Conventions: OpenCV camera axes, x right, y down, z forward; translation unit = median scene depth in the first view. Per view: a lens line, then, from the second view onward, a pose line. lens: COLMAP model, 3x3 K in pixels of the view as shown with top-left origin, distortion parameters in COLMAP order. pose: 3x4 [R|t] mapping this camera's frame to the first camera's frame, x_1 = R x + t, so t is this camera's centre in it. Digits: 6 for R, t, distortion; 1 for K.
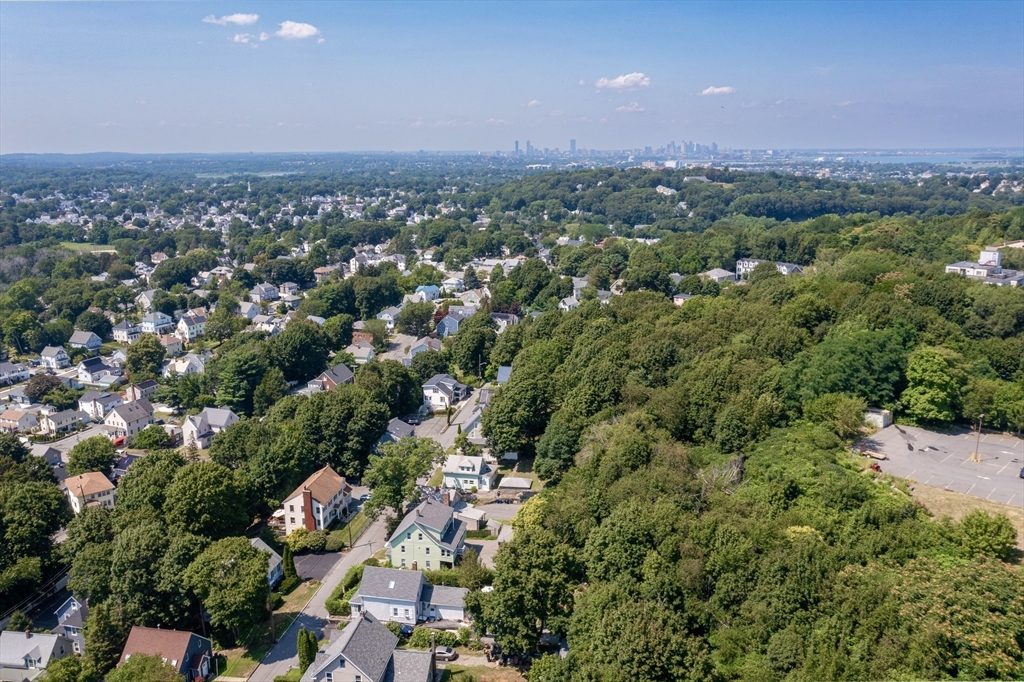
lens RADIAL K [[844.9, 0, 512.0], [0, 844.9, 341.0], [0, 0, 1]] dist [-0.004264, -0.000583]
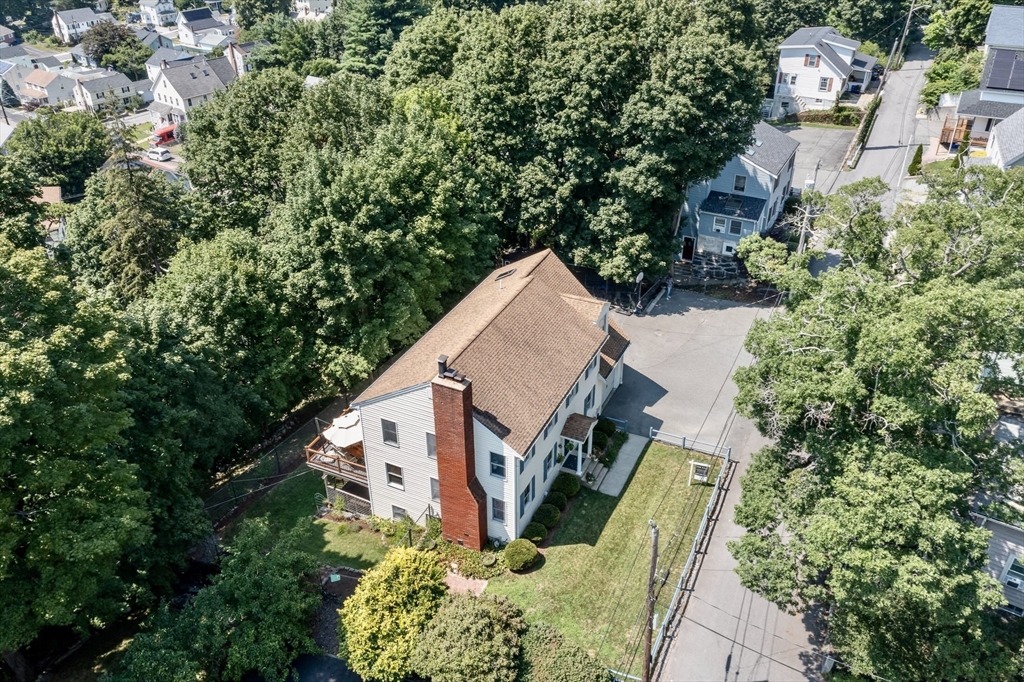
lens RADIAL K [[844.9, 0, 512.0], [0, 844.9, 341.0], [0, 0, 1]] dist [-0.004264, -0.000583]
pose [[0.968368, 0.132215, -0.211618, -0.160532], [-0.061474, 0.948352, 0.311206, 0.088031], [0.241835, -0.288353, 0.926482, 0.705041]]
